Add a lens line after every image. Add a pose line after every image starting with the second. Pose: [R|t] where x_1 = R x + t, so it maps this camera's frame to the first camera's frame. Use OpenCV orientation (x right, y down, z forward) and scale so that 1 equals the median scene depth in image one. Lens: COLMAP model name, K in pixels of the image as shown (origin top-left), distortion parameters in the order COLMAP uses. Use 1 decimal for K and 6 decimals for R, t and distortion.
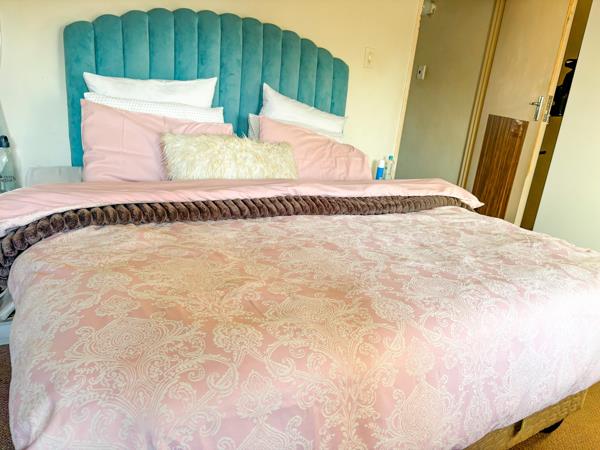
lens RADIAL K [[455.6, 0, 300.0], [0, 455.6, 225.0], [0, 0, 1]] dist [0.003125, 0.012216]
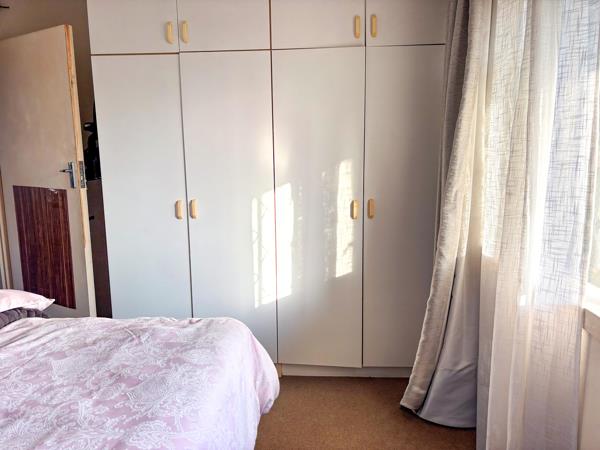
lens RADIAL K [[455.6, 0, 300.0], [0, 455.6, 225.0], [0, 0, 1]] dist [0.003125, 0.012216]
pose [[0.555917, -0.237433, 0.796607, 0.031289], [0.311452, 0.948022, 0.065215, -0.108012], [-0.770684, 0.211851, 0.600970, 0.164789]]
